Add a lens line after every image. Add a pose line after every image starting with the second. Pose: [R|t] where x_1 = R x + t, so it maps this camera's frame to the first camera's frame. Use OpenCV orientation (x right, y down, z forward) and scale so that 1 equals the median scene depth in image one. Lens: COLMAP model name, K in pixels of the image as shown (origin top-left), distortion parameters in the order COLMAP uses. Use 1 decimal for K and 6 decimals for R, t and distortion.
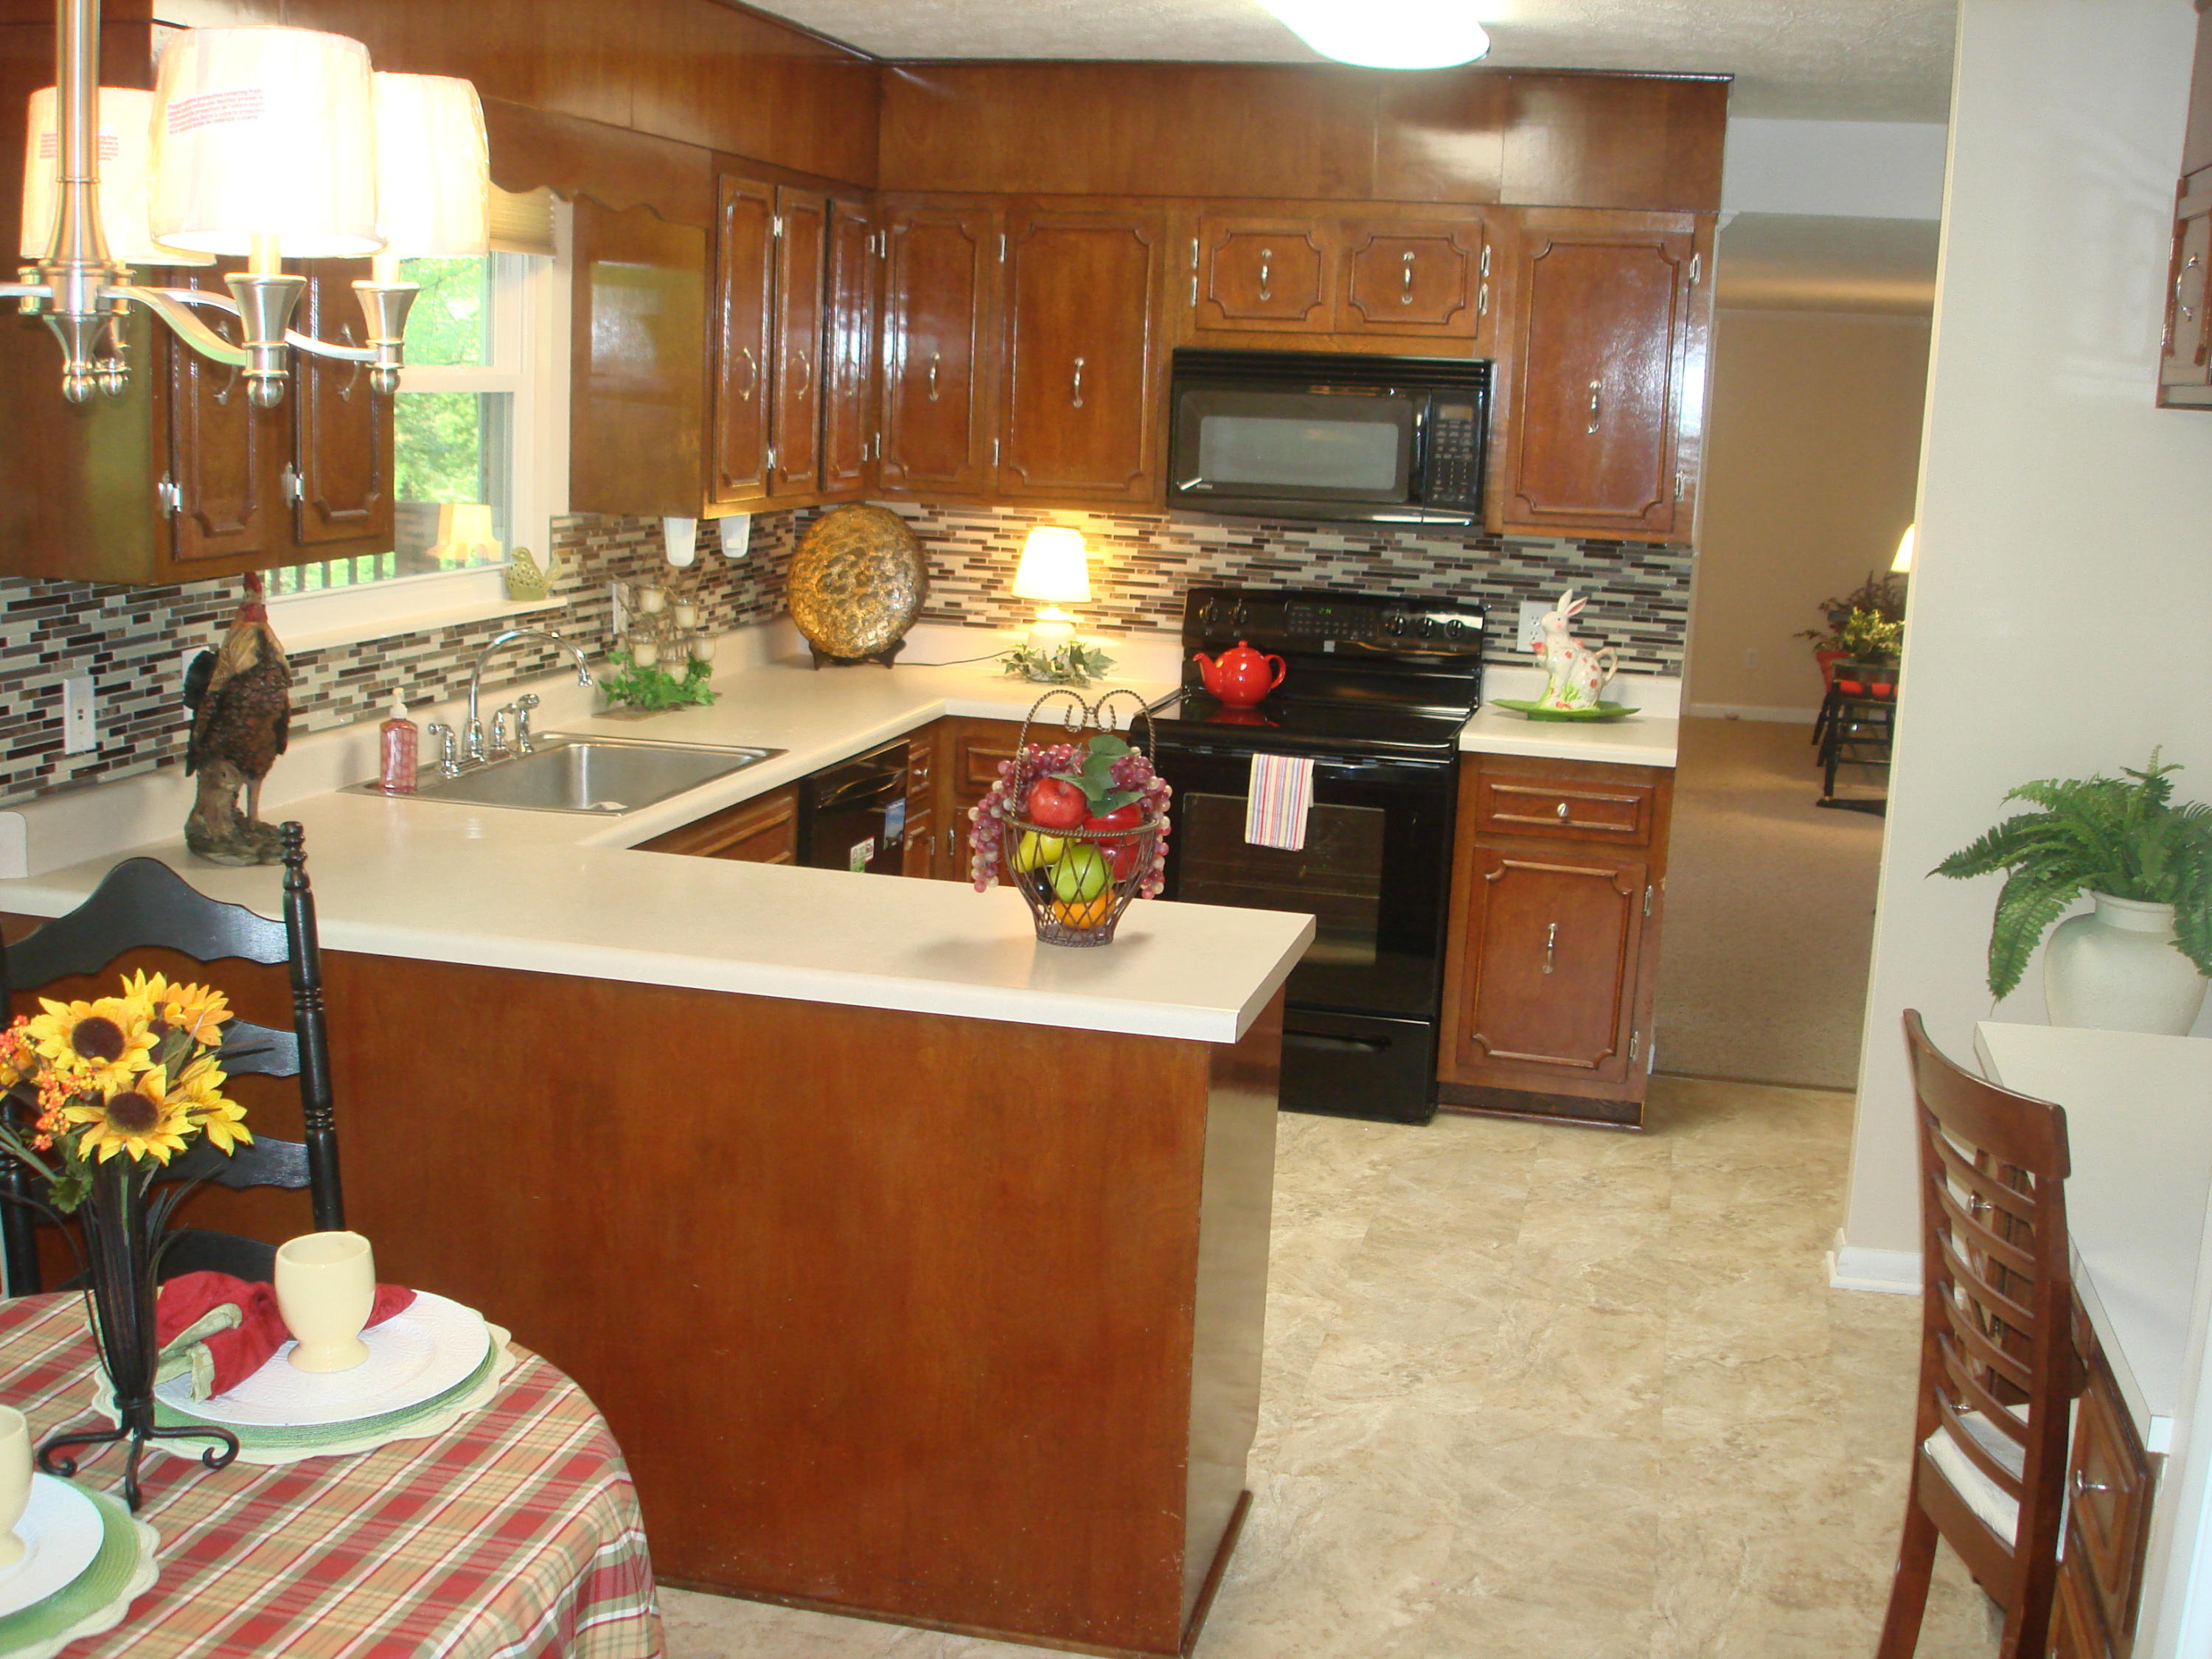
lens RADIAL K [[2455.5, 0, 1096.0], [0, 2455.5, 844.5], [0, 0, 1]] dist [-0.051050, -0.200521]
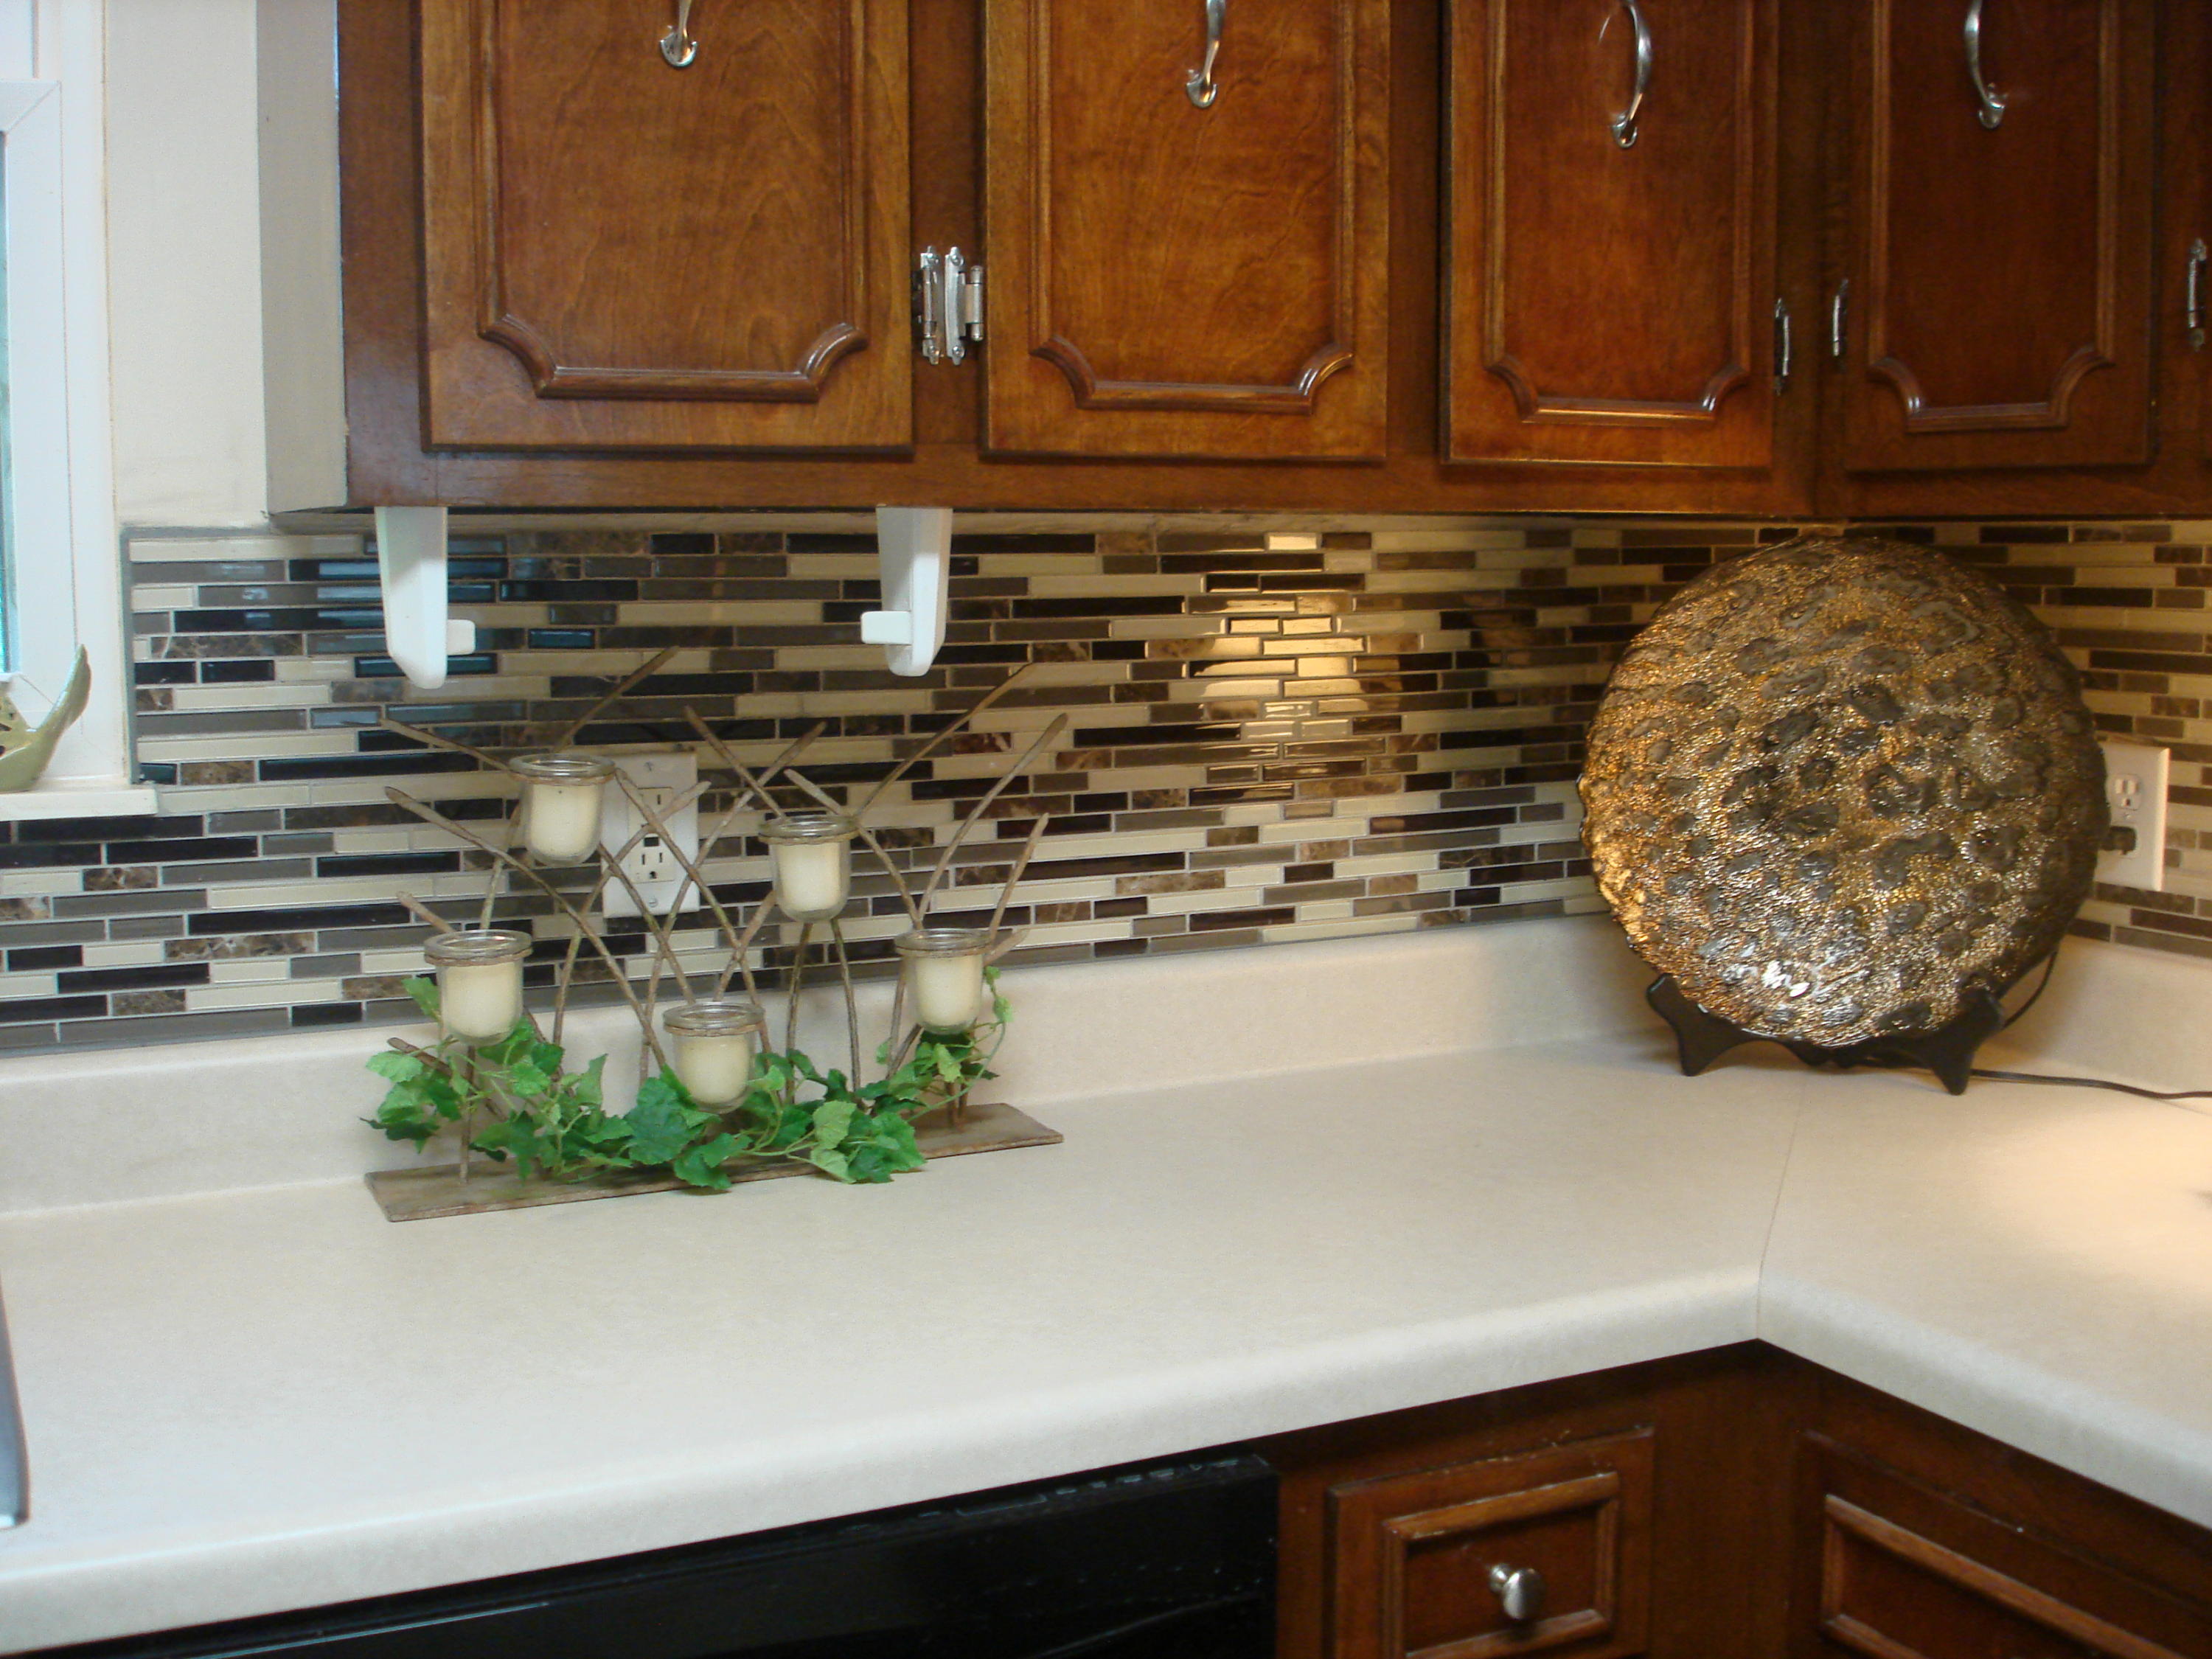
lens RADIAL K [[2458.0, 0, 1080.5], [0, 2458.0, 850.8], [0, 0, 1]] dist [-0.067832, -0.143773]
pose [[0.638351, 0.050153, -0.768110, 0.081542], [-0.116243, 0.992712, -0.031788, -0.089259], [0.760918, 0.109579, 0.639528, 0.822083]]
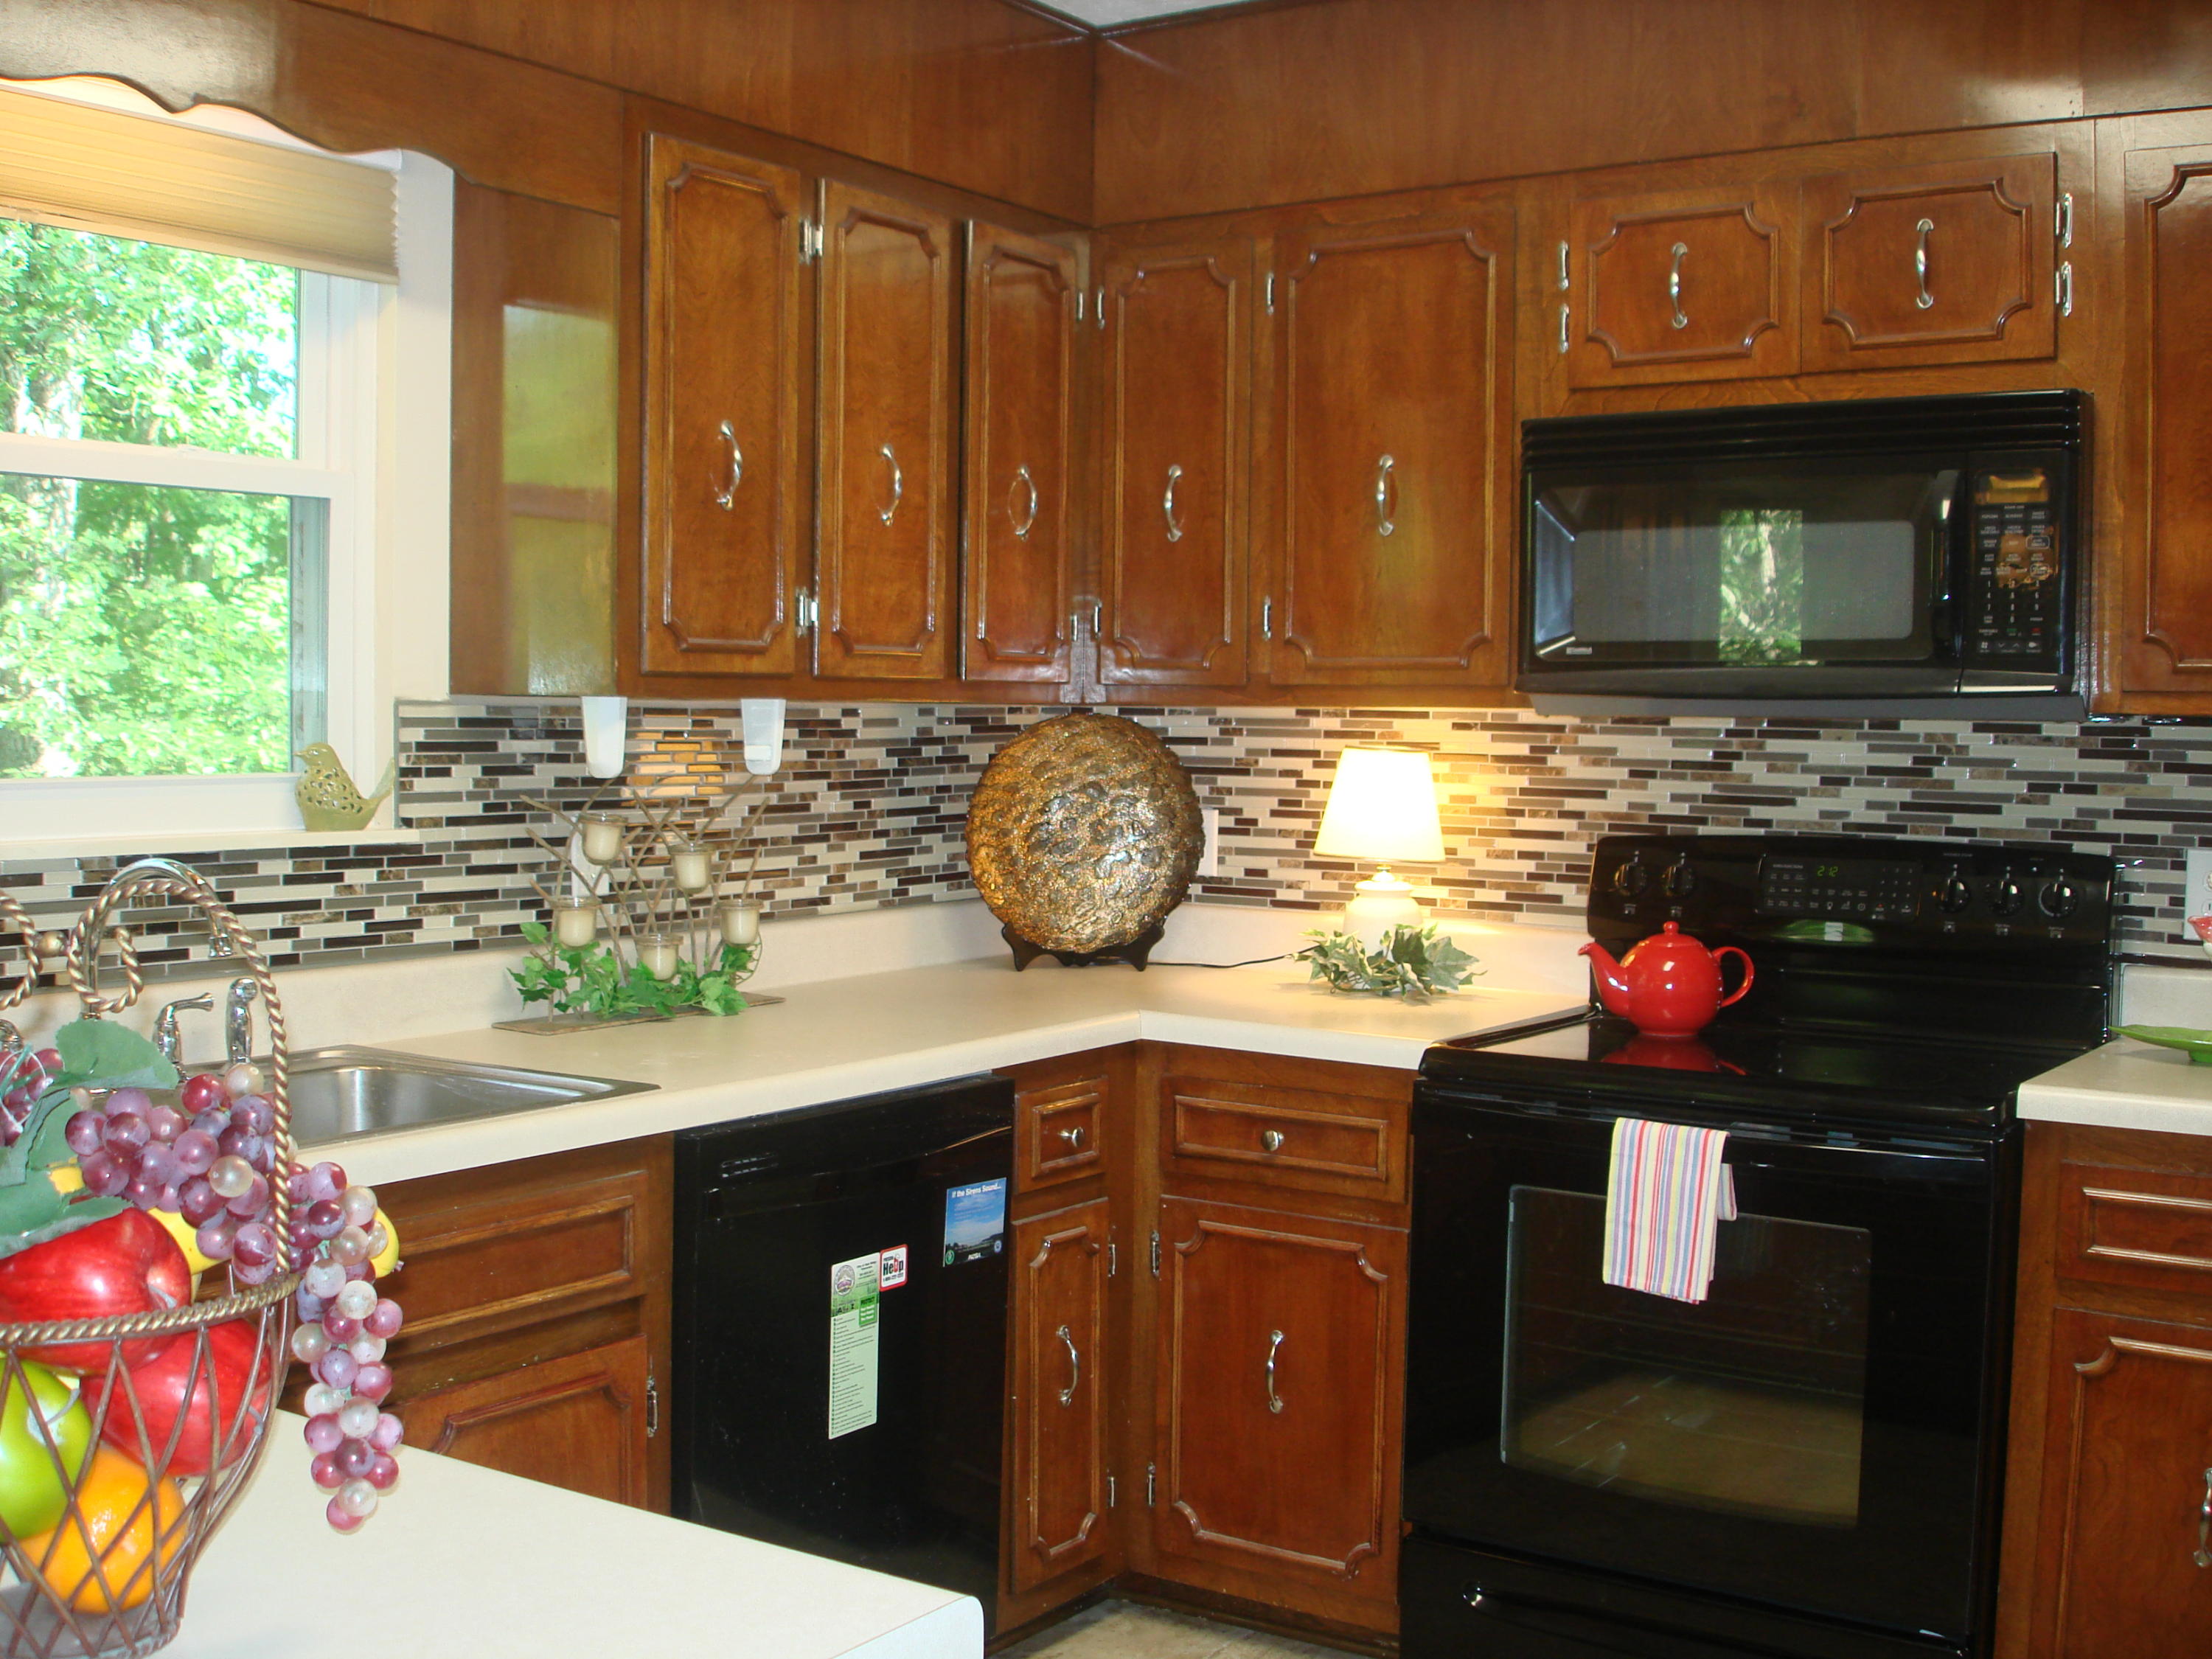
lens RADIAL K [[2458.0, 0, 1080.5], [0, 2458.0, 850.8], [0, 0, 1]] dist [-0.067832, -0.143773]
pose [[0.935866, -0.010916, -0.352186, 0.142593], [-0.039306, 0.990047, -0.135134, -0.017630], [0.350156, 0.140310, 0.926123, 0.449996]]
